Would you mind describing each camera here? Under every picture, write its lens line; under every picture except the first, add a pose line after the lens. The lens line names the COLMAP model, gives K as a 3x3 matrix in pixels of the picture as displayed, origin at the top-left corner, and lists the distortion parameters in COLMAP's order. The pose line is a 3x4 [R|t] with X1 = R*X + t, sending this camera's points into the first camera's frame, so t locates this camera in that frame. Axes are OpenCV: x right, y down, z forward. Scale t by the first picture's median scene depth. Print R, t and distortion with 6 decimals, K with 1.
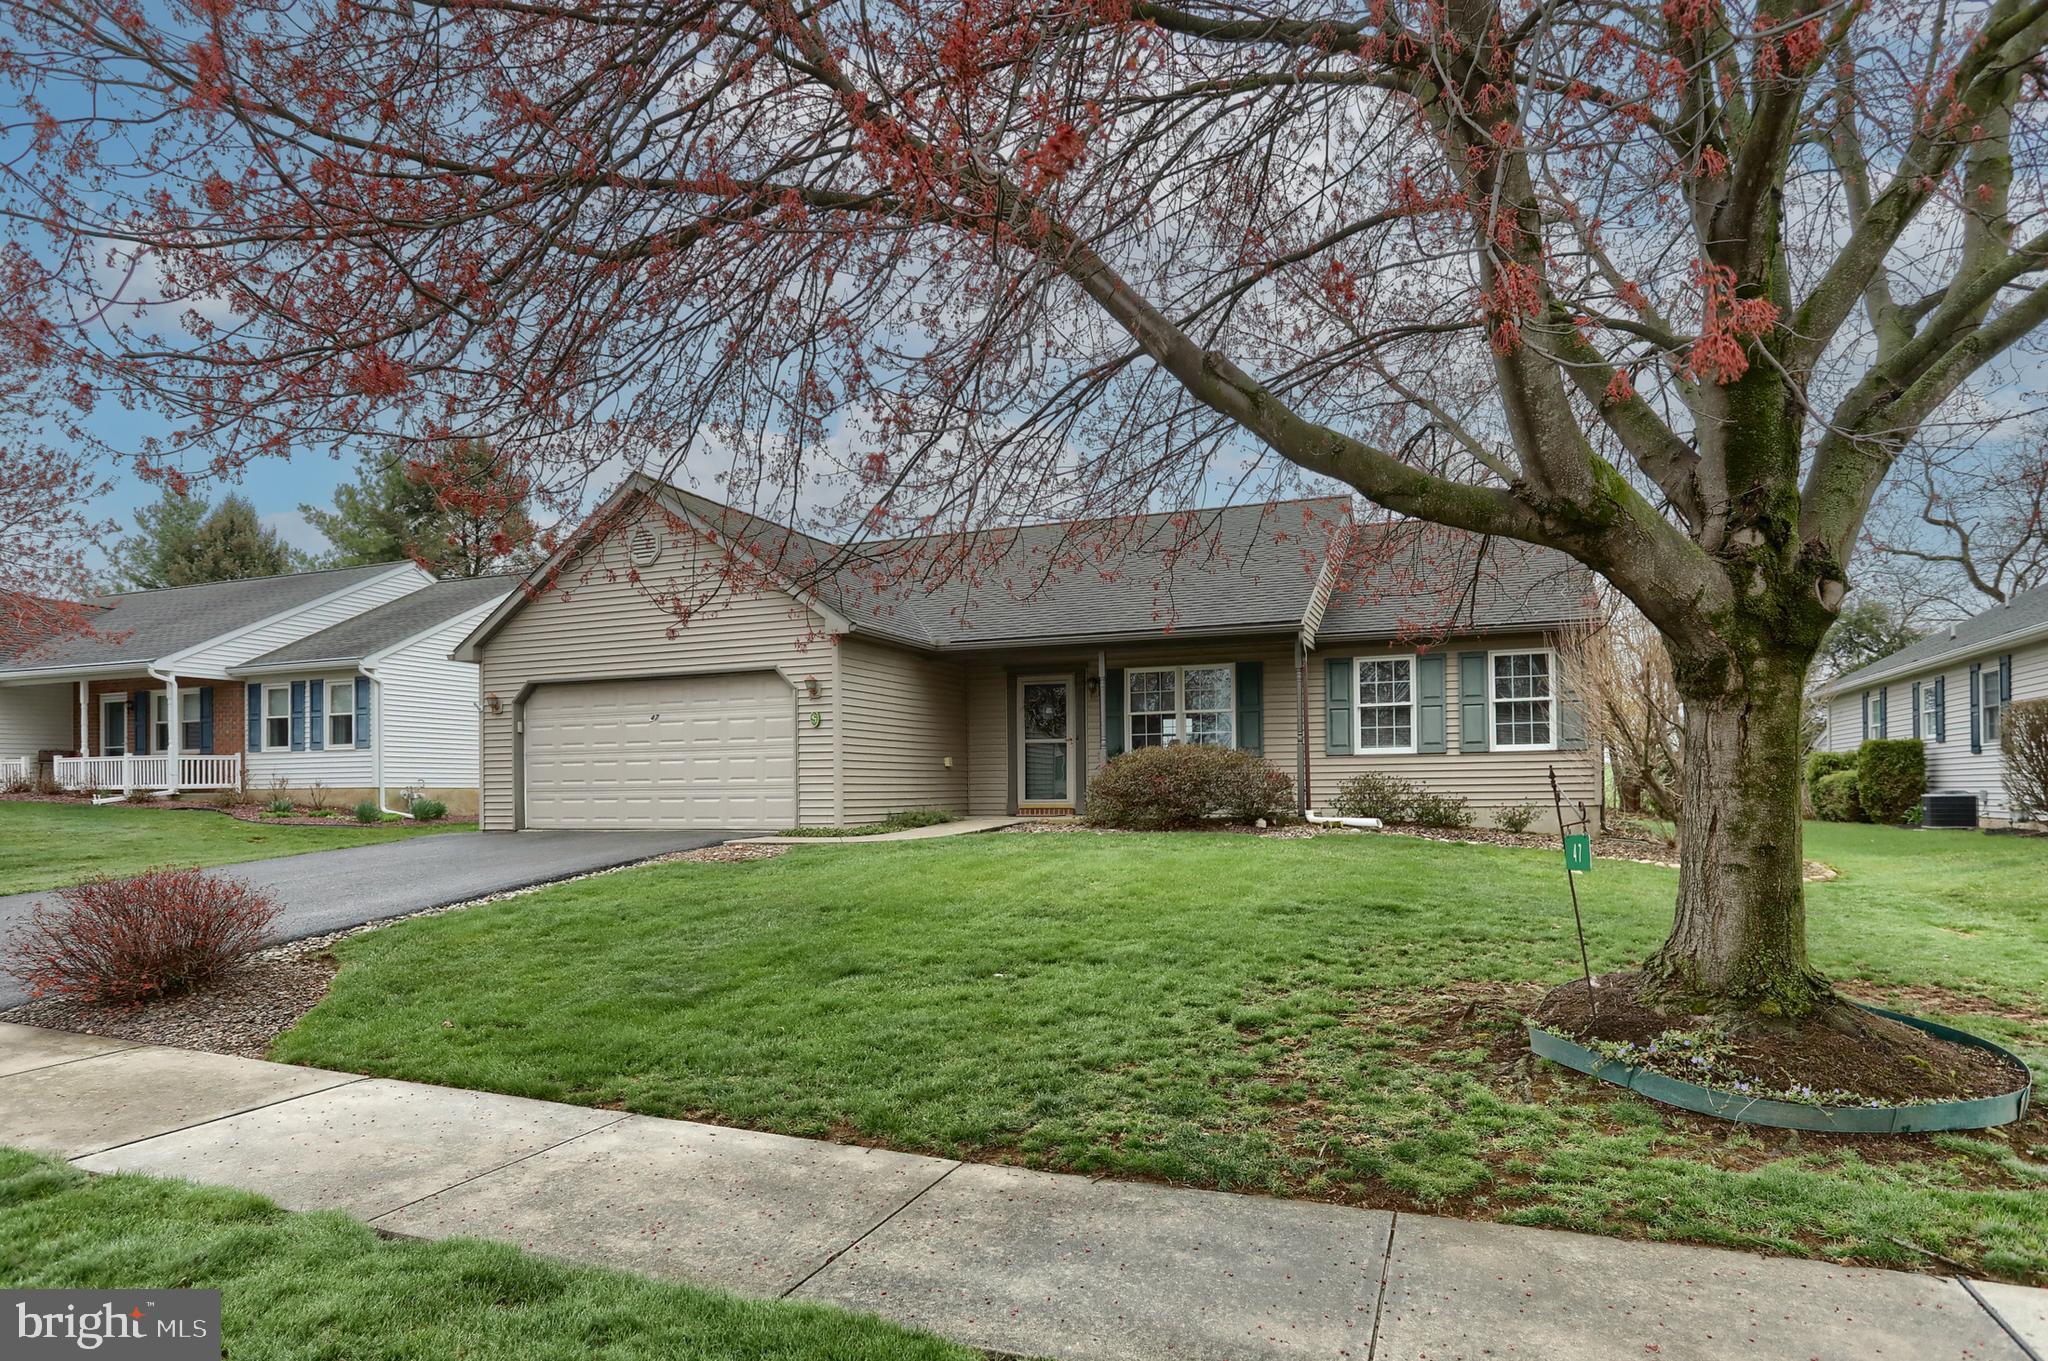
lens RADIAL K [[1178.2, 0, 1024.2], [0, 1178.2, 738.5], [0, 0, 1]] dist [-0.007343, -0.000281]
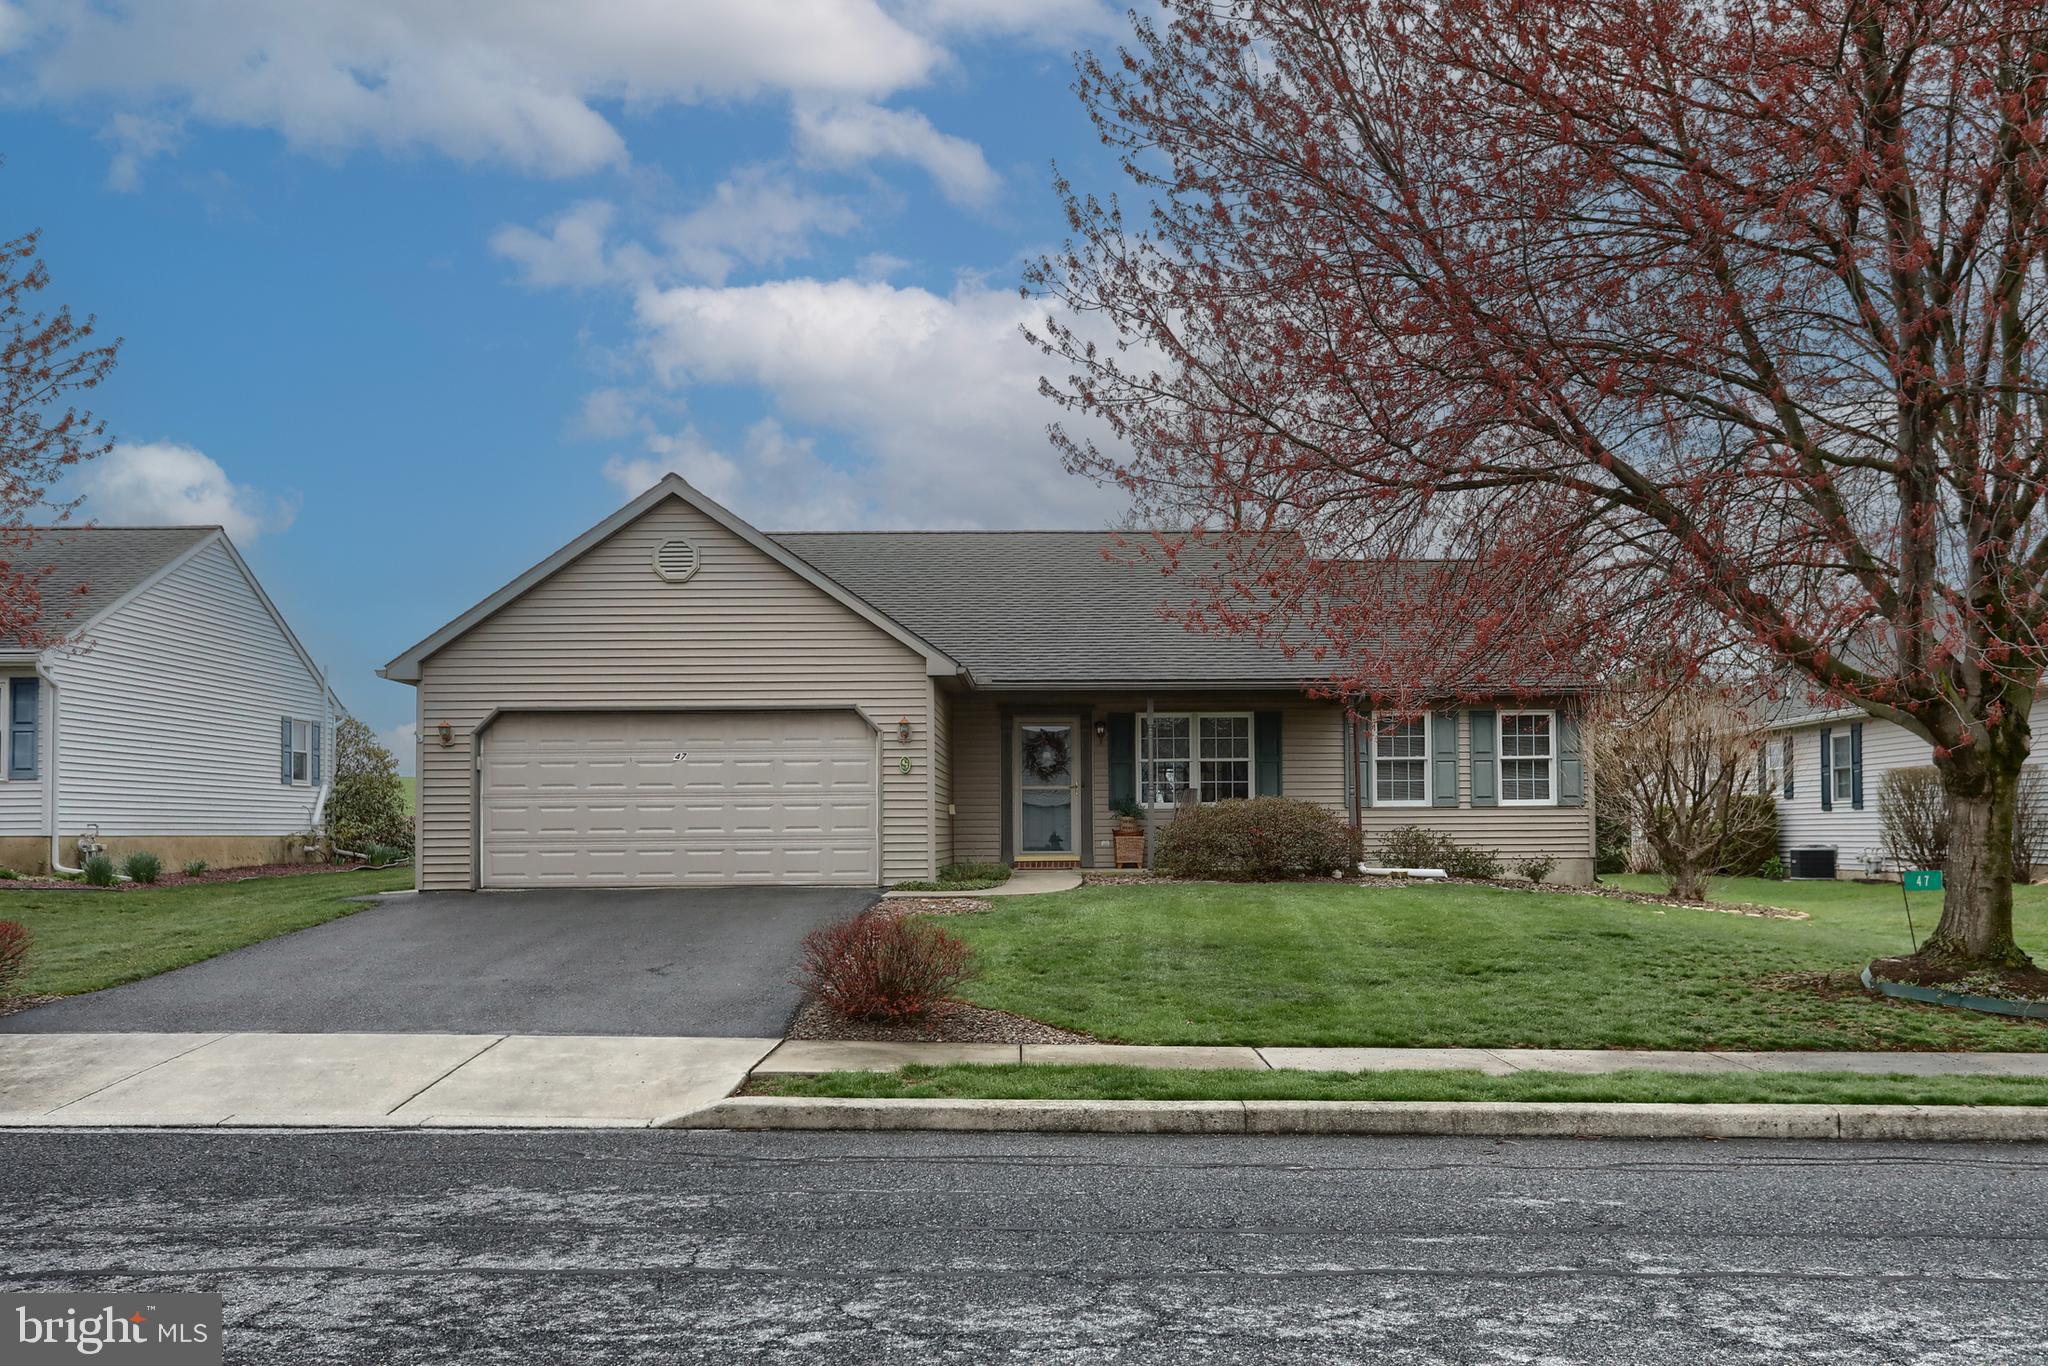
lens RADIAL K [[1835.8, 0, 1023.4], [0, 1835.8, 685.7], [0, 0, 1]] dist [0.026538, 0.007993]
pose [[0.926368, 0.033927, 0.375087, -0.618862], [-0.019373, 0.998908, -0.042506, -0.018337], [-0.376120, 0.032110, 0.926014, -0.368704]]
